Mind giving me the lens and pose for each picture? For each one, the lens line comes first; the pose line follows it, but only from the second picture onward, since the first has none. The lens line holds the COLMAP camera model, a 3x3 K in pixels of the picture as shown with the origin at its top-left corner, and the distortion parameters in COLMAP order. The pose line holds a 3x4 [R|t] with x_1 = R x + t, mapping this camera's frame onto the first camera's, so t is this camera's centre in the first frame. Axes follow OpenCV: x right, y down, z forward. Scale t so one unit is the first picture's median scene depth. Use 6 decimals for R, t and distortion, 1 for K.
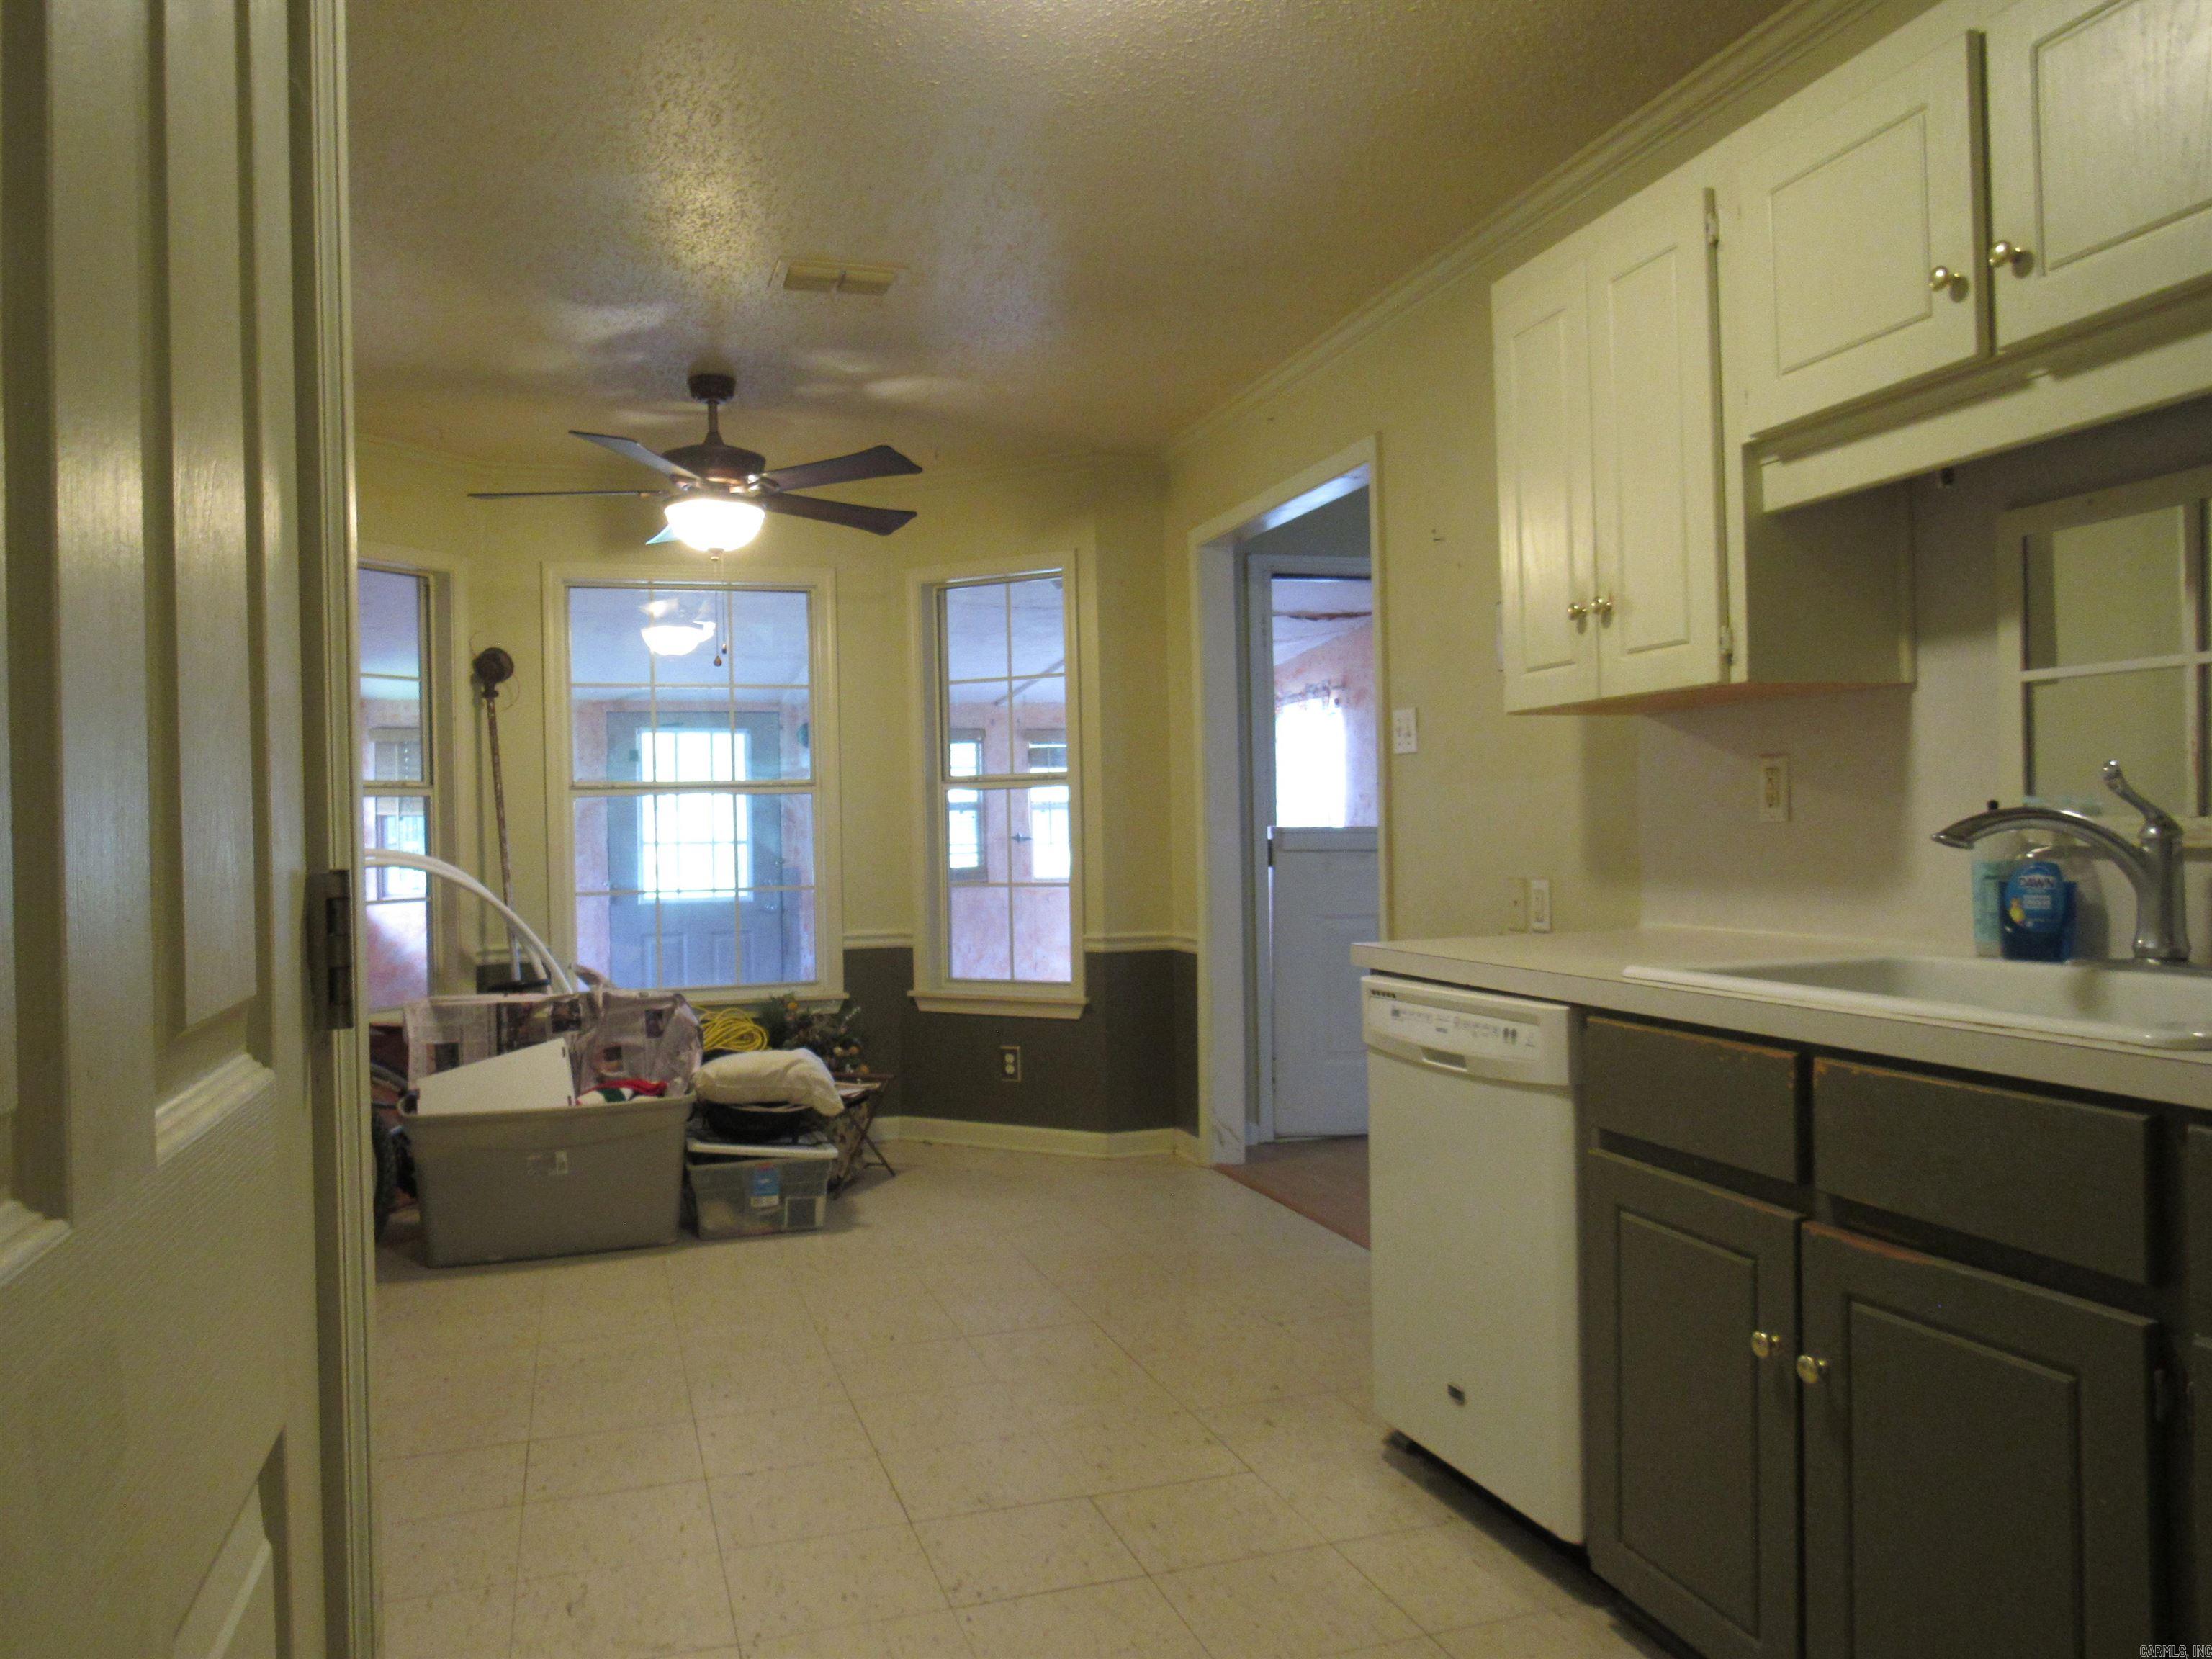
lens RADIAL K [[1629.0, 0, 1106.0], [0, 1629.0, 829.5], [0, 0, 1]] dist [-0.030950, 0.043284]
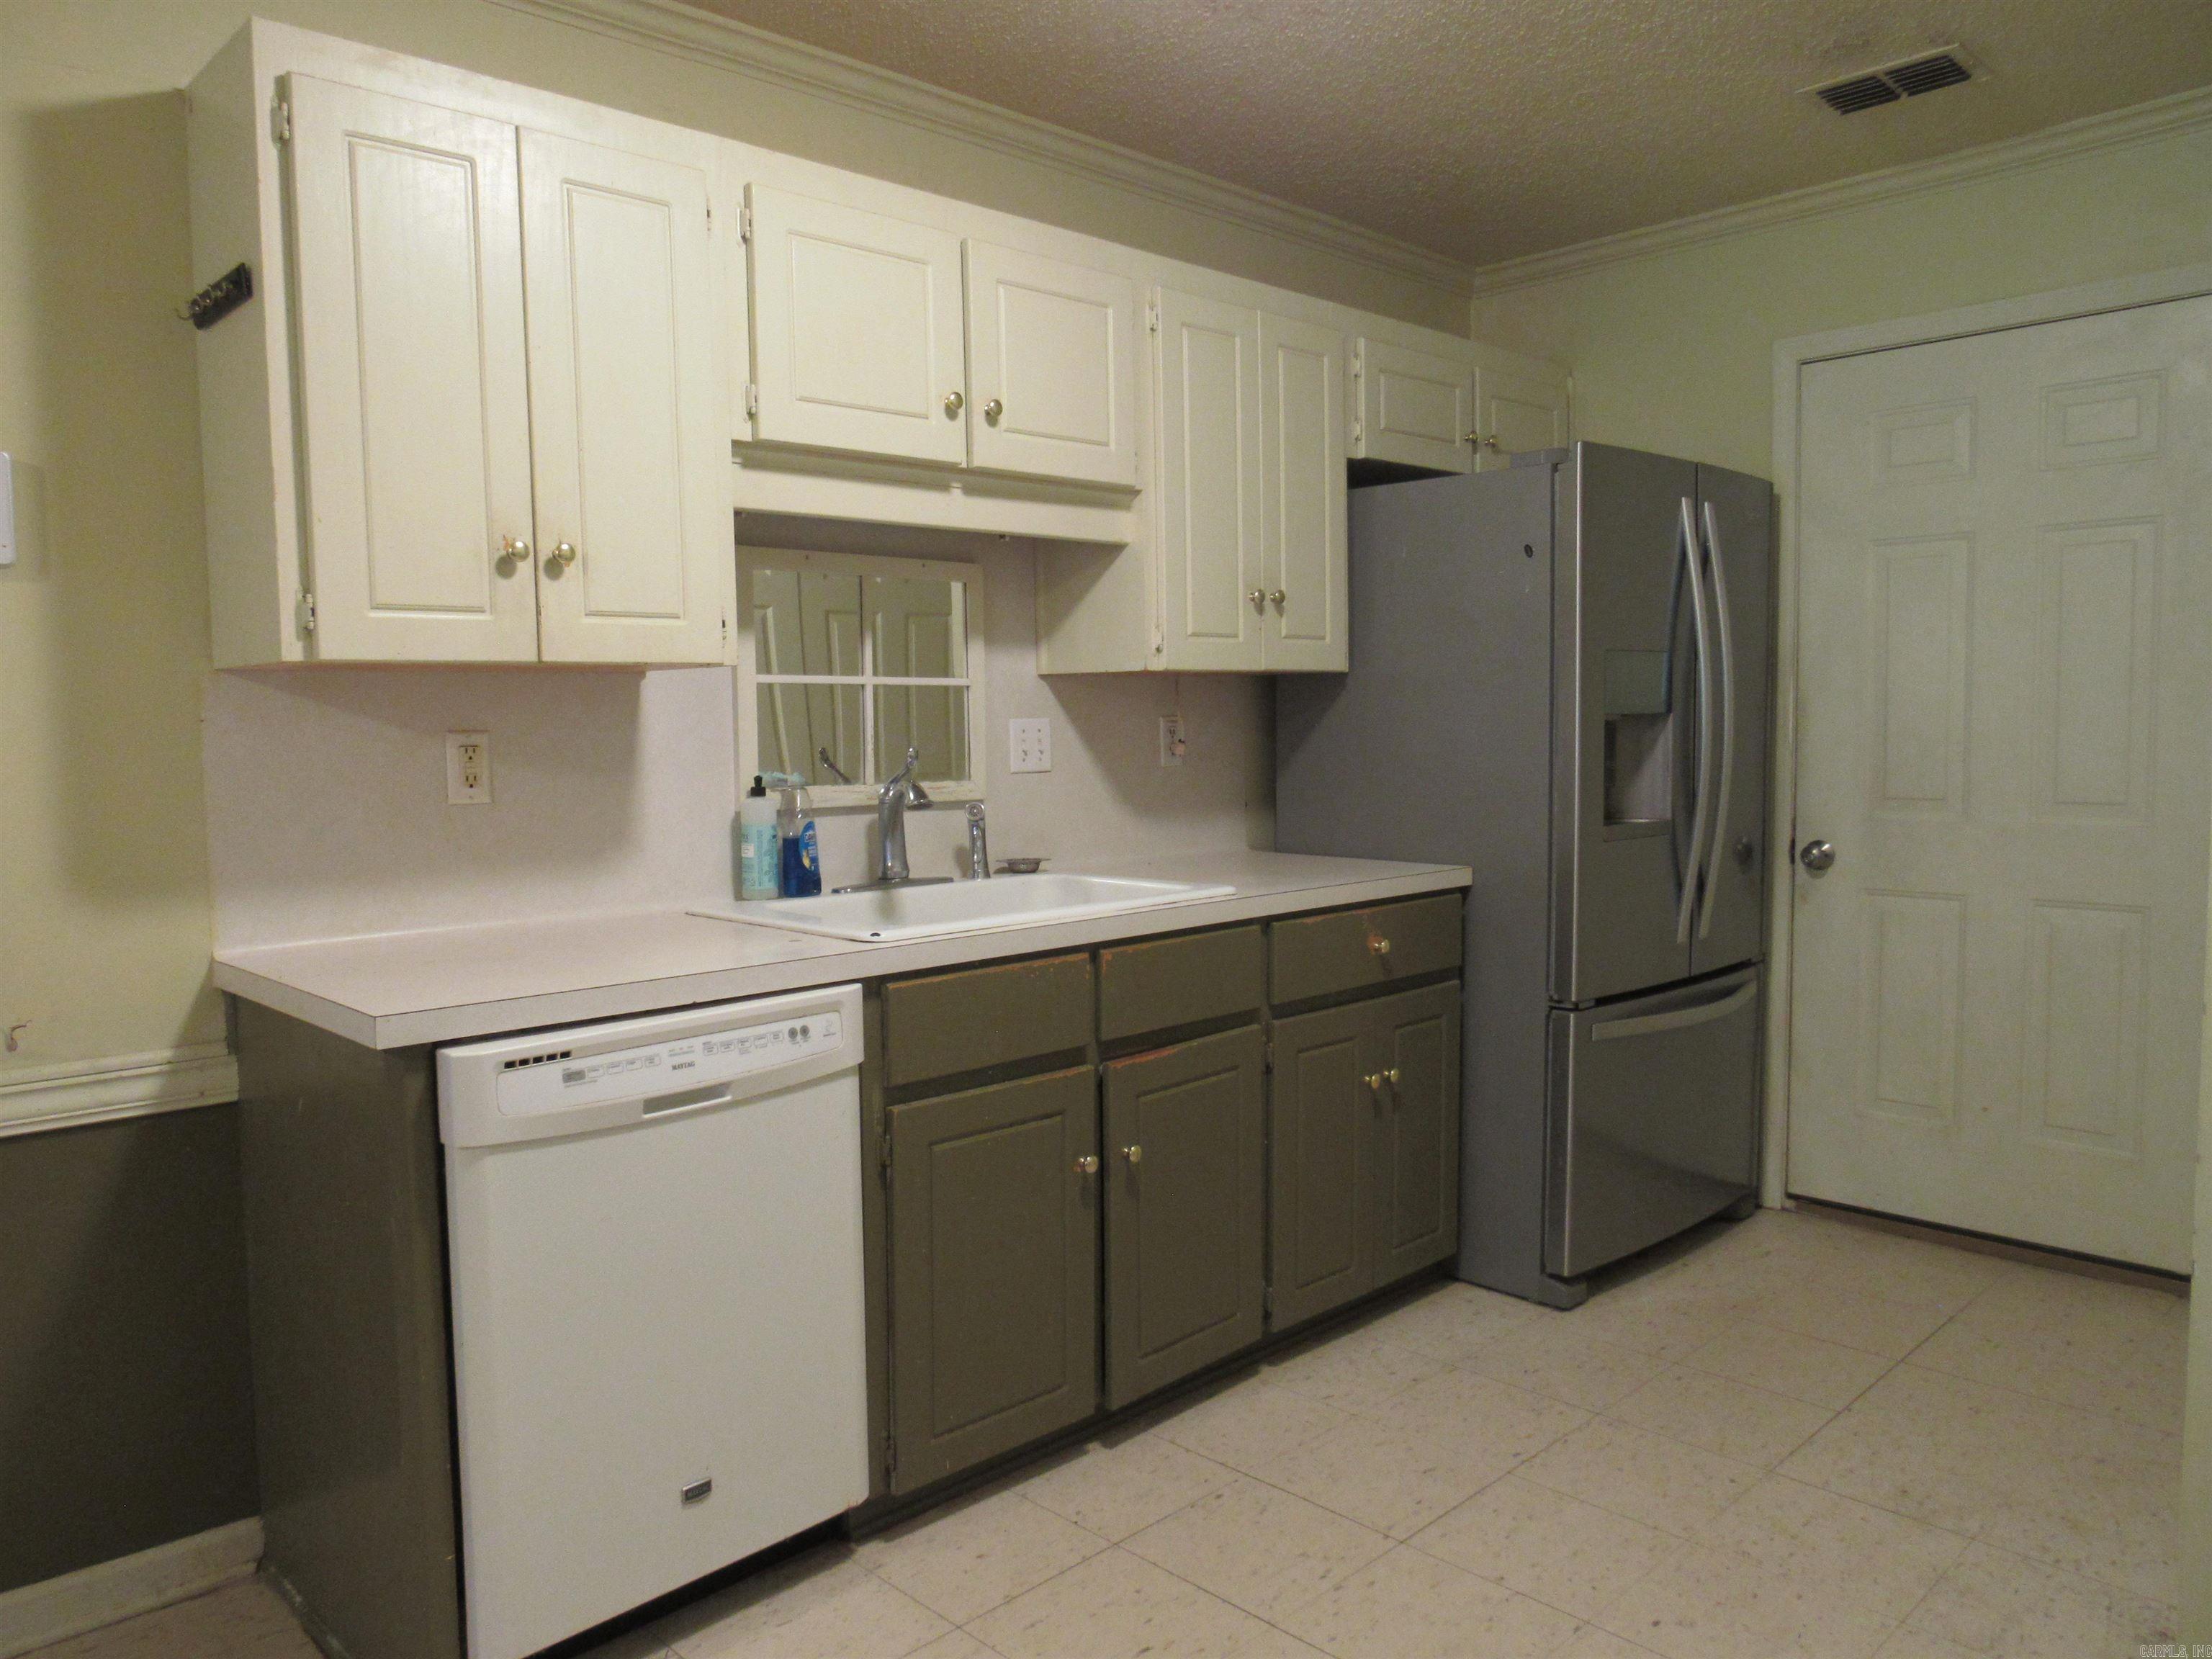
lens RADIAL K [[1567.0, 0, 1106.0], [0, 1567.0, 829.5], [0, 0, 1]] dist [-0.044925, -0.001414]
pose [[-0.450358, -0.038745, 0.892007, -0.613455], [0.024015, 0.998171, 0.055481, -0.034638], [-0.892525, 0.046407, -0.448604, 1.223697]]
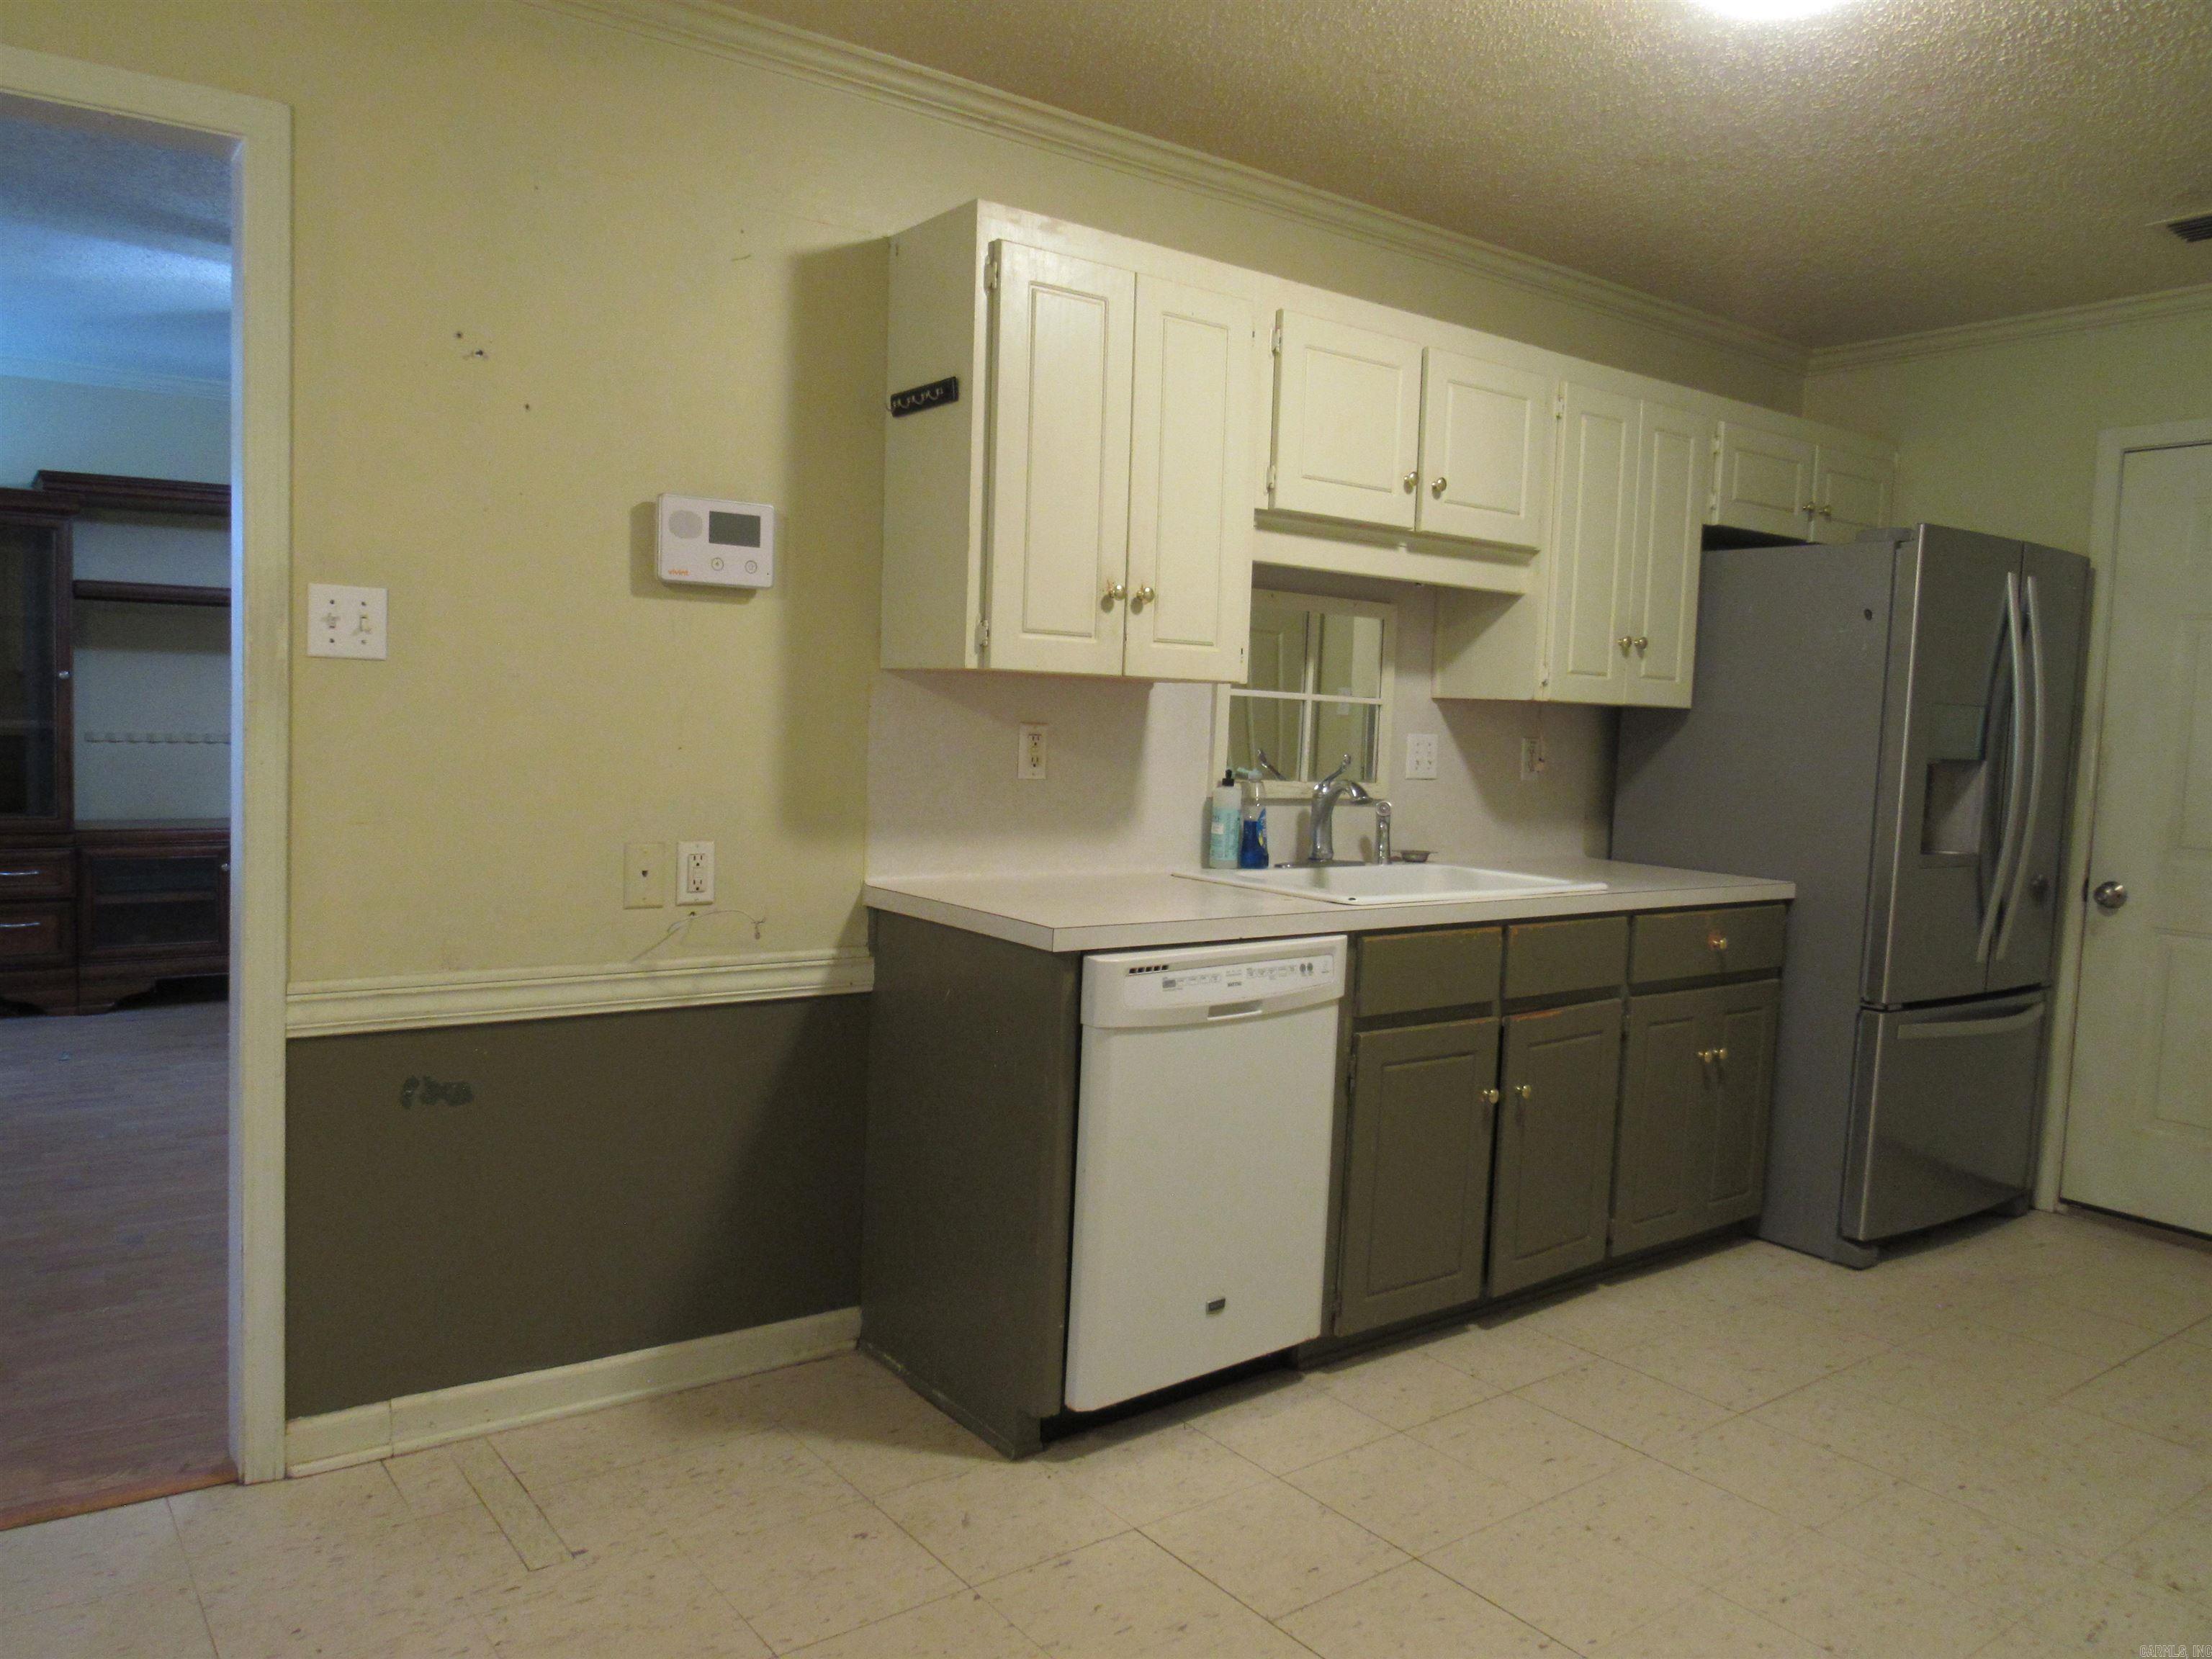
lens RADIAL K [[1583.2, 0, 1106.0], [0, 1583.2, 829.5], [0, 0, 1]] dist [-0.037071, 0.026515]
pose [[-0.337561, -0.063282, 0.939174, -0.800381], [-0.031863, 0.997934, 0.055789, -0.039030], [-0.940764, -0.011093, -0.338880, 1.527551]]
